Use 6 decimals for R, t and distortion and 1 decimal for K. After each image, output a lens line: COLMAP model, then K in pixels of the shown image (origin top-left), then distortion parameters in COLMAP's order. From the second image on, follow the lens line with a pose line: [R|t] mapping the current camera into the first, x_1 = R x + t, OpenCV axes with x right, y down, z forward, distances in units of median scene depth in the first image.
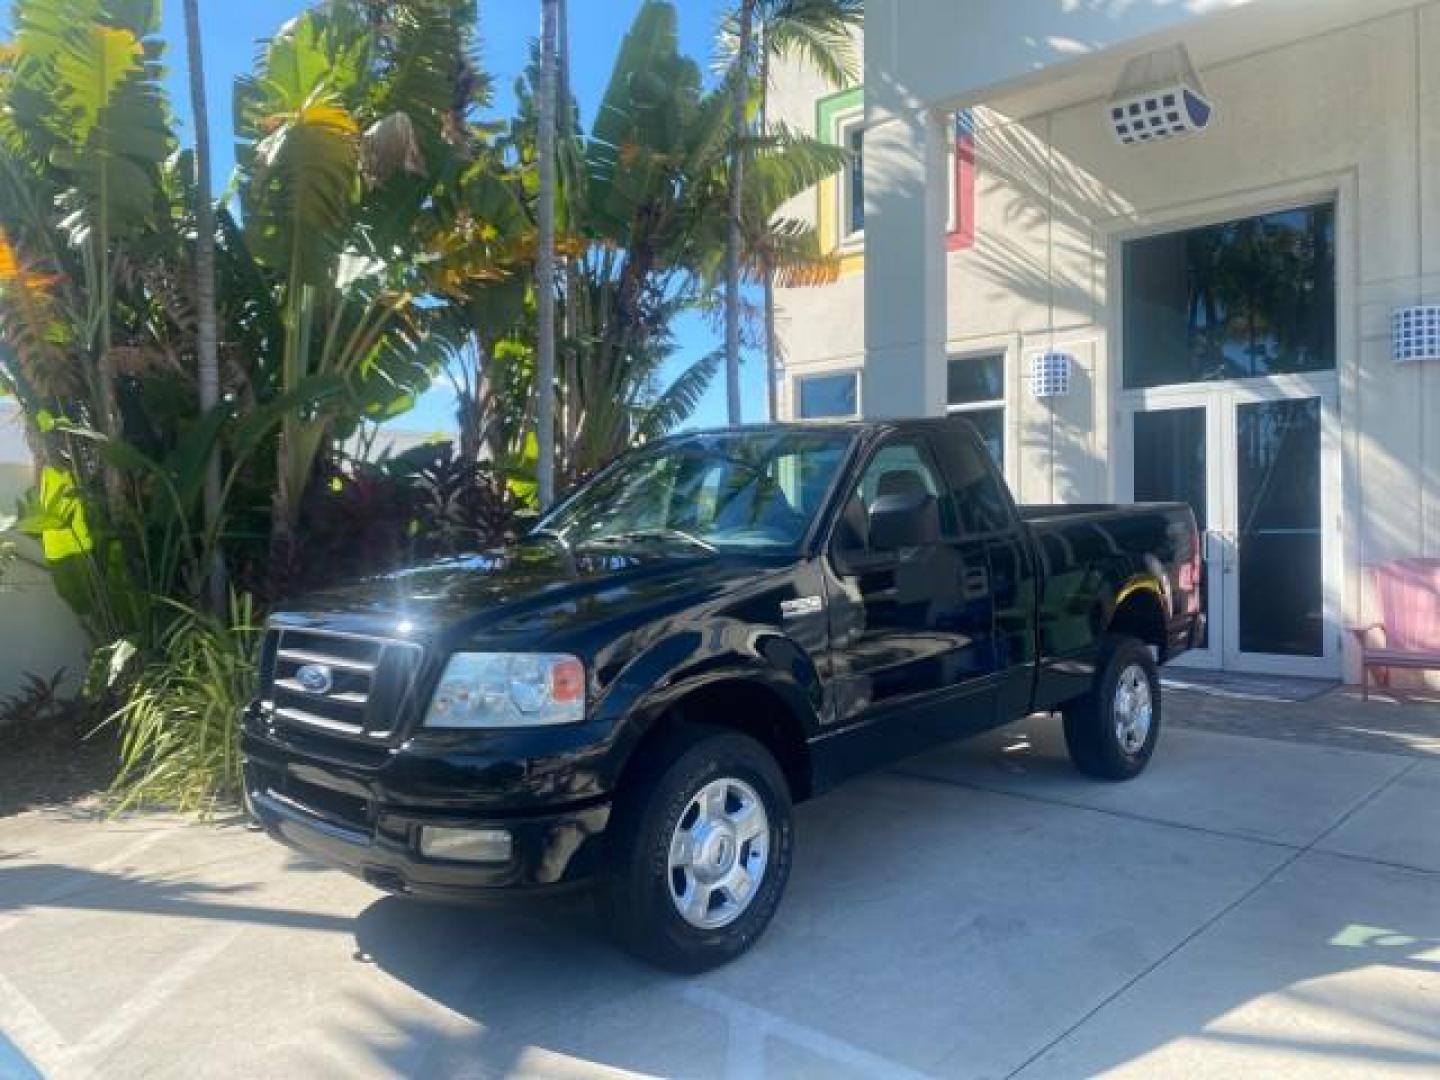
lens RADIAL K [[1110.6, 0, 723.4], [0, 1110.6, 521.5], [0, 0, 1]] dist [0.021947, -0.025944]
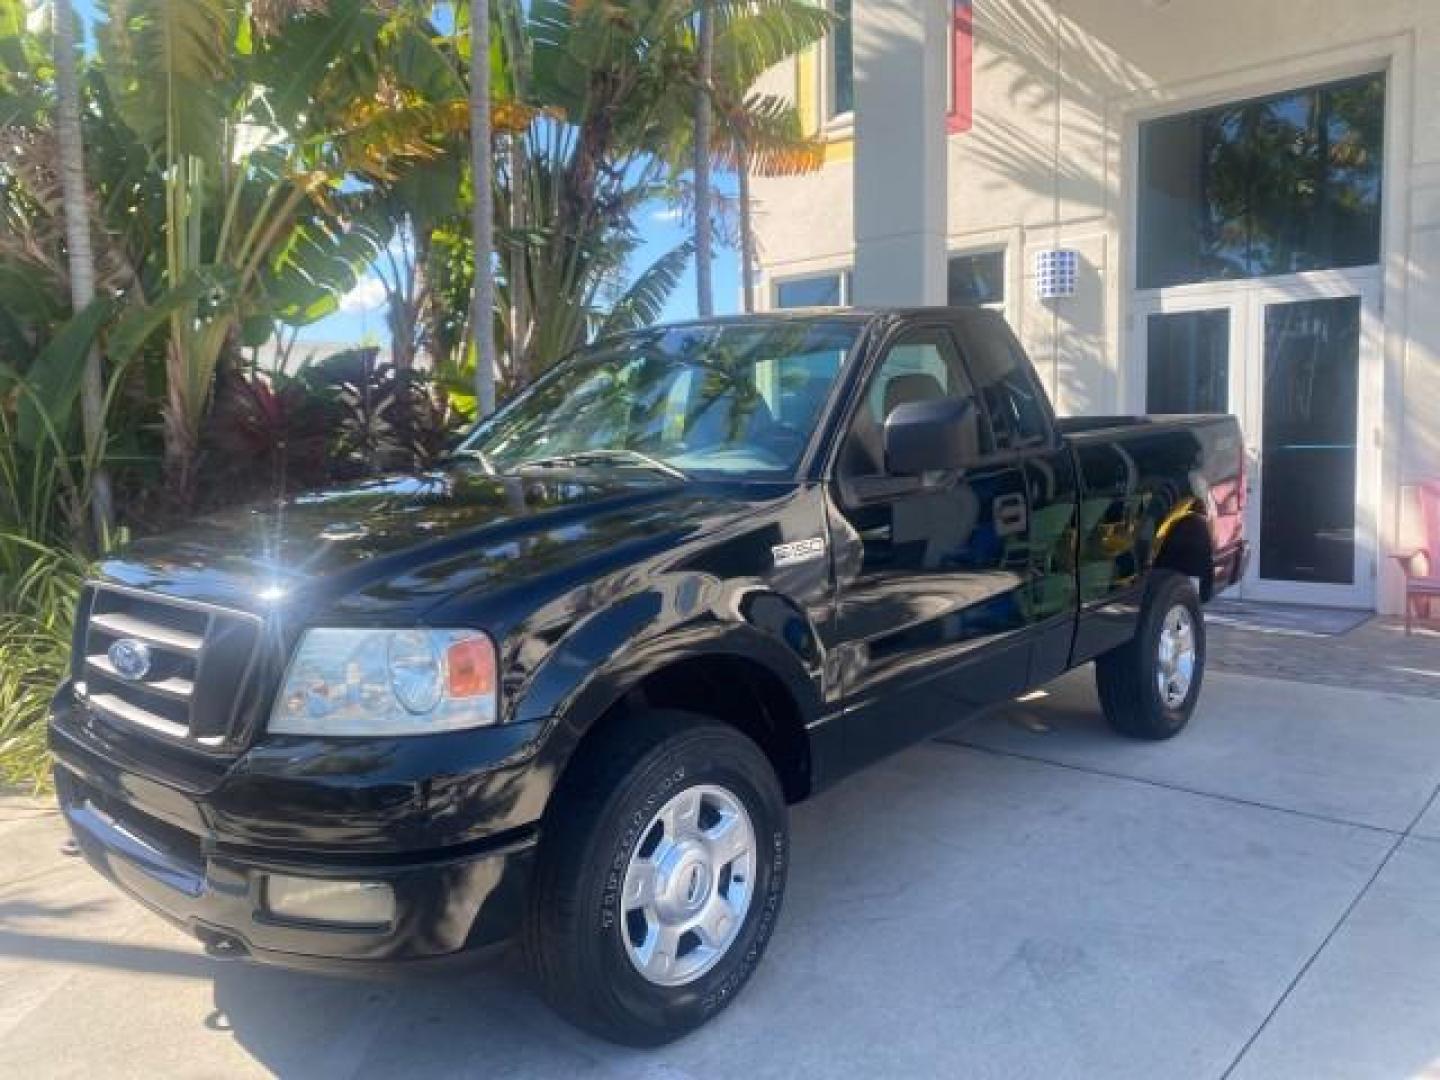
lens RADIAL K [[1110.6, 0, 729.6], [0, 1110.6, 526.8], [0, 0, 1]] dist [0.021947, -0.025944]
pose [[0.999508, -0.007787, 0.030378, 0.000666], [0.005387, 0.996915, 0.078297, 0.000398], [-0.030894, -0.078095, 0.996467, 0.113556]]
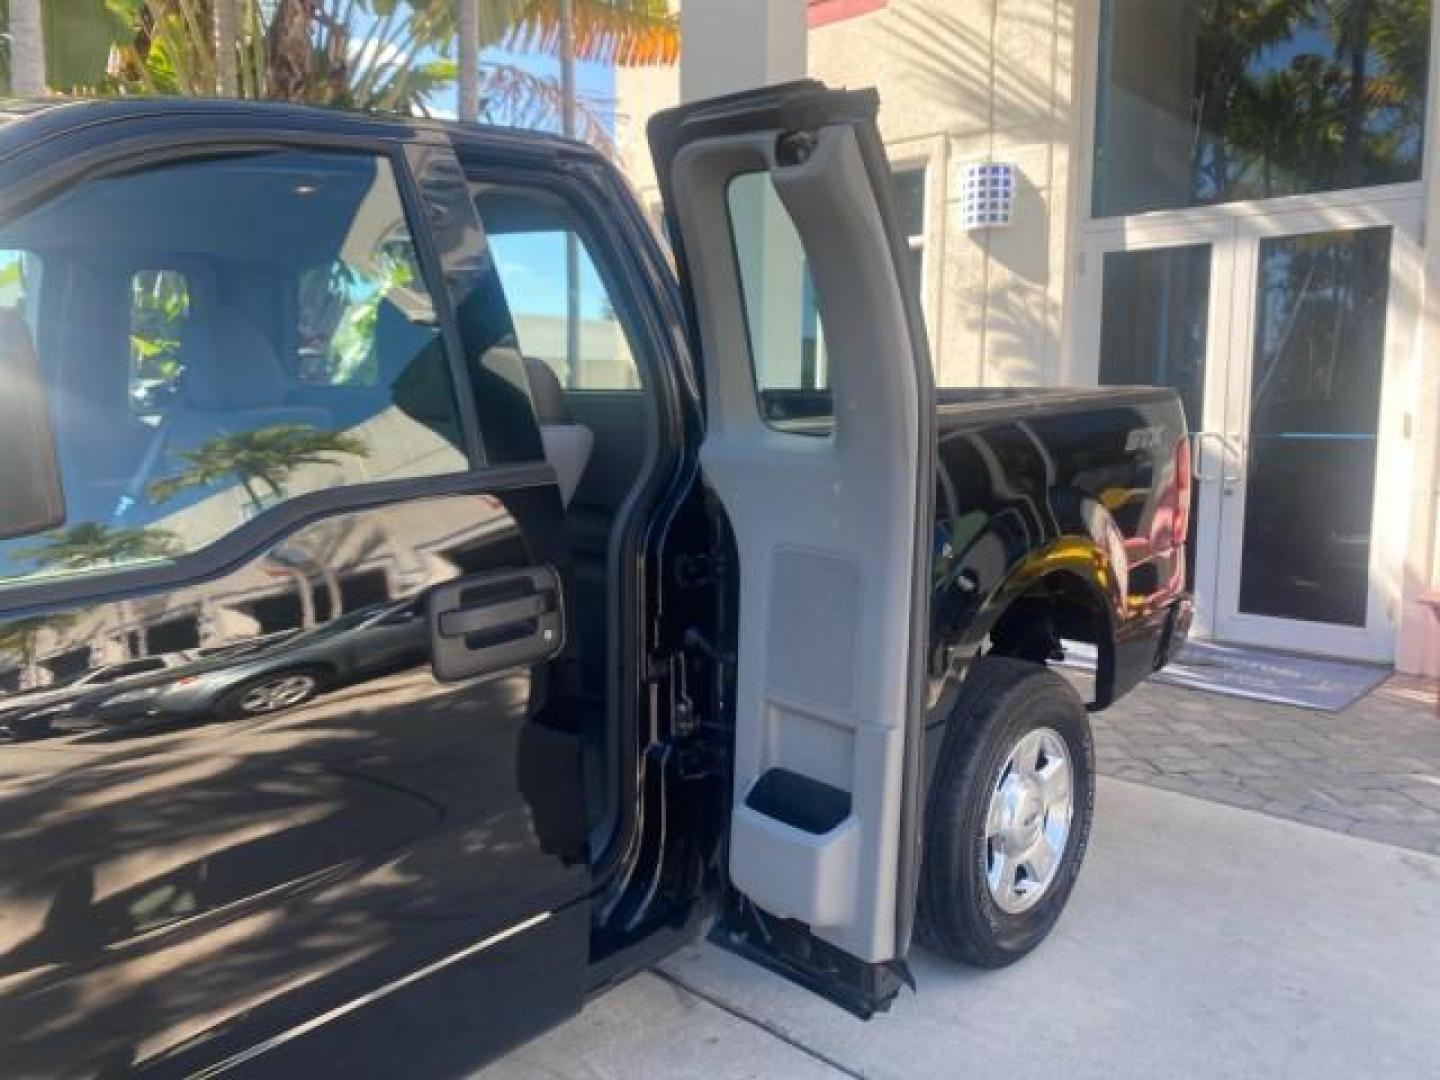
lens RADIAL K [[1110.6, 0, 726.0], [0, 1110.6, 534.1], [0, 0, 1]] dist [0.021947, -0.025944]
pose [[0.999791, 0.014388, 0.014557, 0.154397], [-0.015974, 0.993182, 0.115474, -0.003836], [-0.012796, -0.115683, 0.993204, 0.366597]]
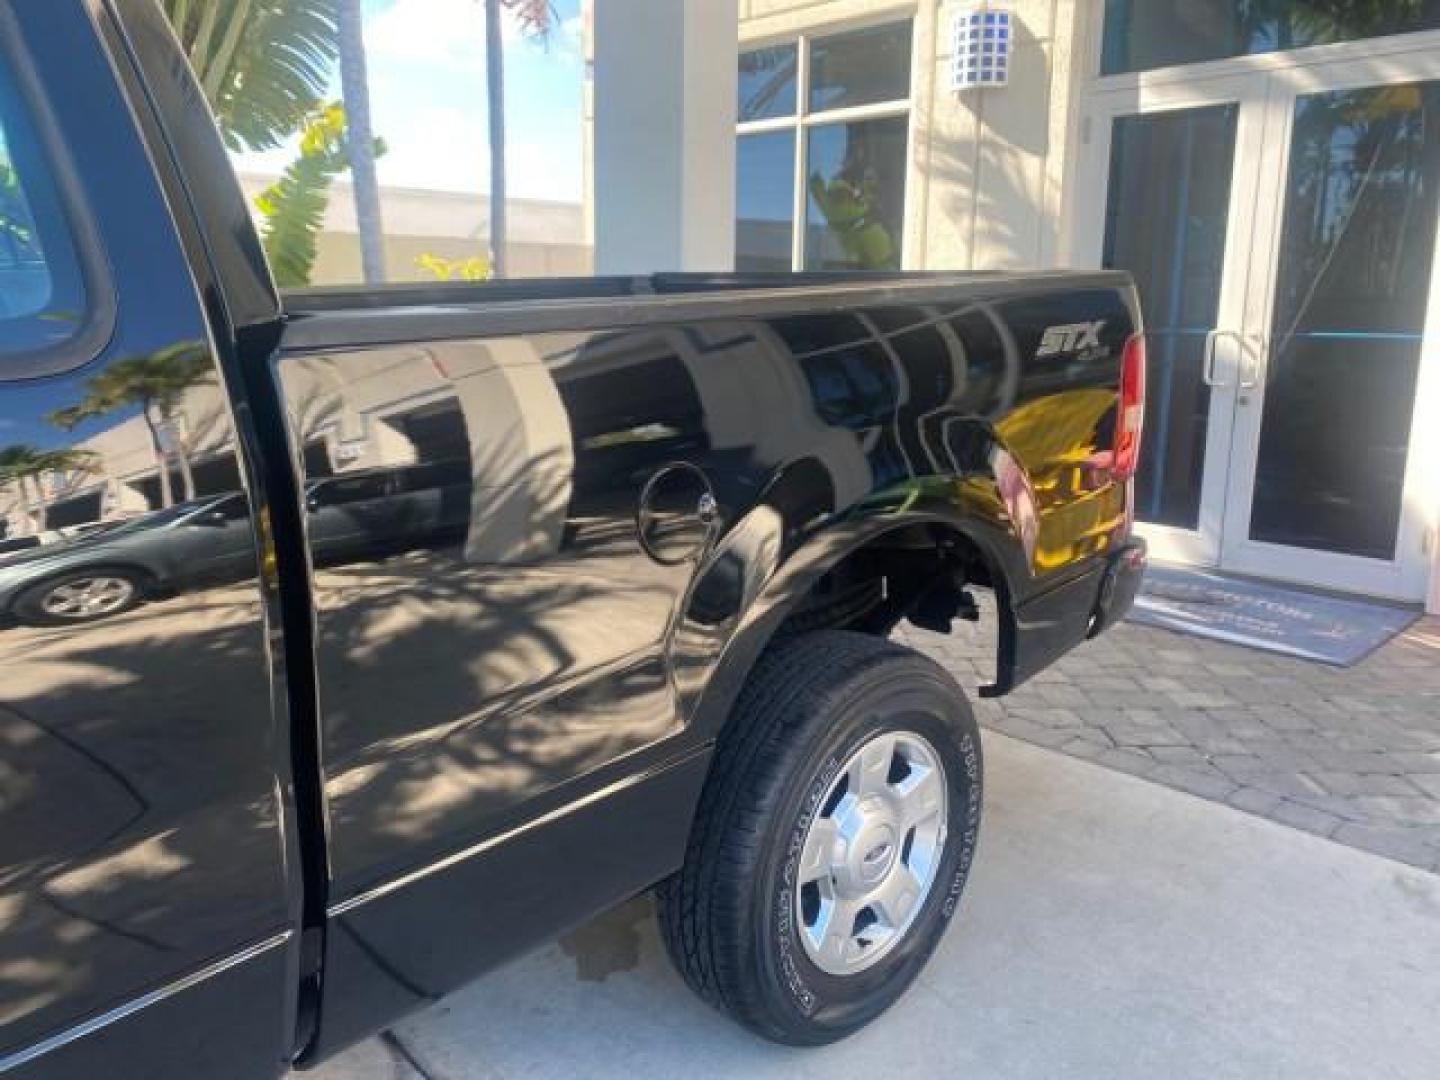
lens RADIAL K [[1110.6, 0, 727.6], [0, 1110.6, 524.7], [0, 0, 1]] dist [0.021947, -0.025944]
pose [[0.999384, 0.025266, -0.024344, 0.220047], [-0.019896, 0.979611, 0.199914, -0.003245], [0.028899, -0.199307, 0.979511, 0.452295]]
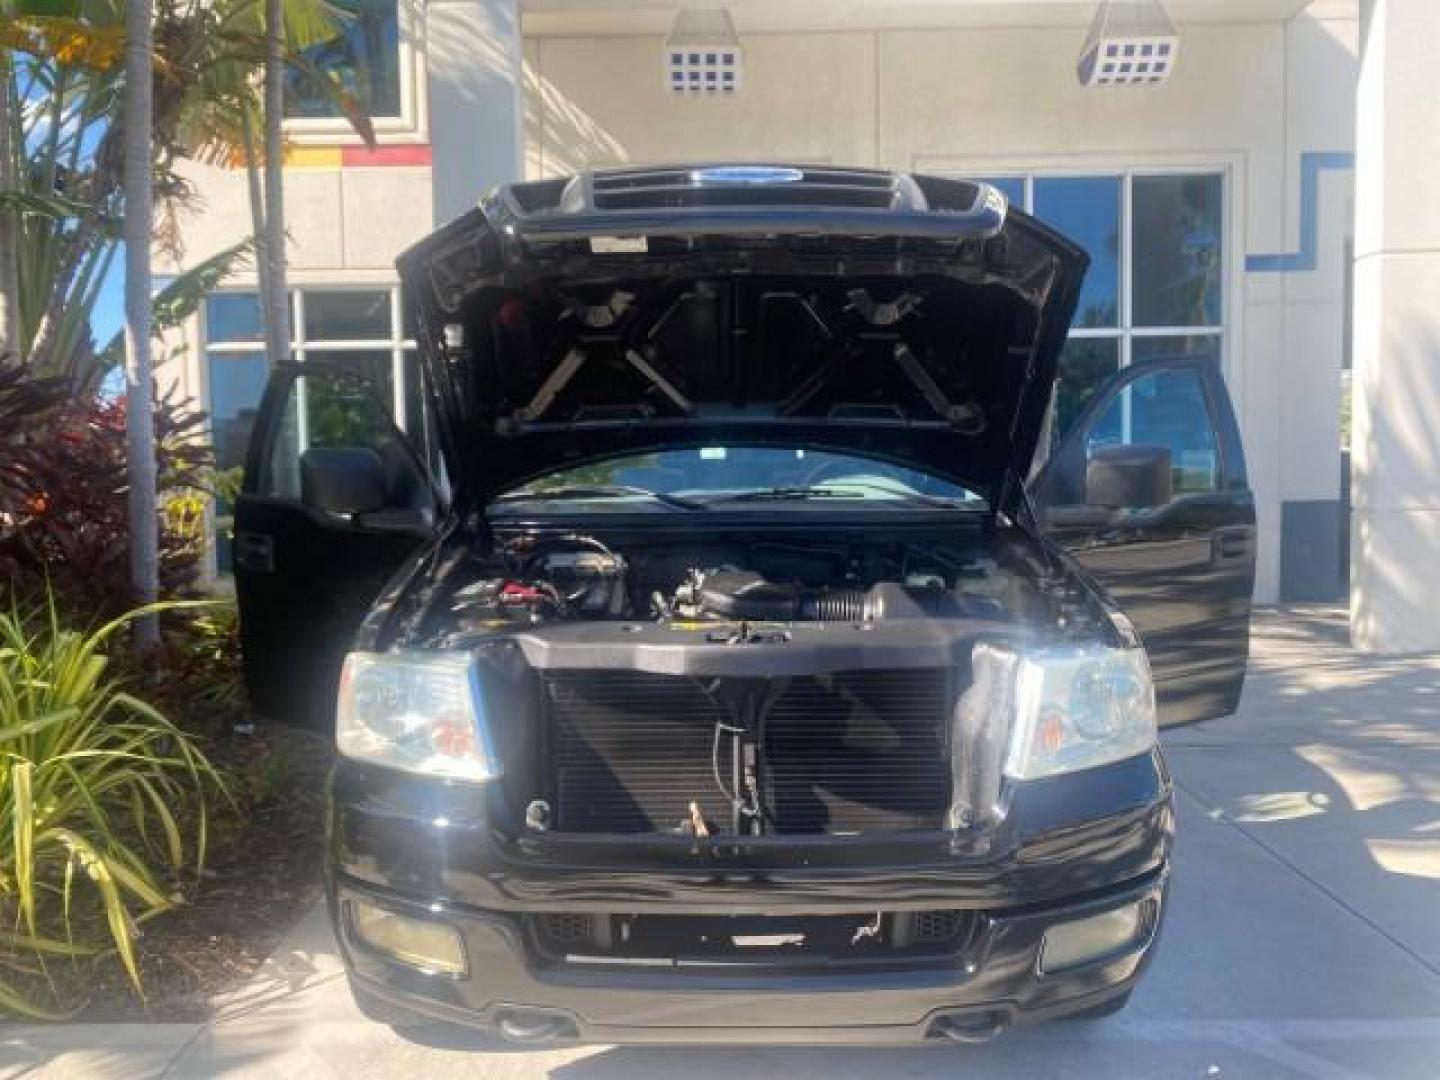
lens RADIAL K [[1110.6, 0, 696.6], [0, 1110.6, 531.4], [0, 0, 1]] dist [0.021947, -0.025944]
pose [[0.739721, -0.036074, 0.671946, -0.317720], [0.004720, 0.998816, 0.048426, 0.005164], [-0.672897, -0.032650, 0.739015, 0.247288]]
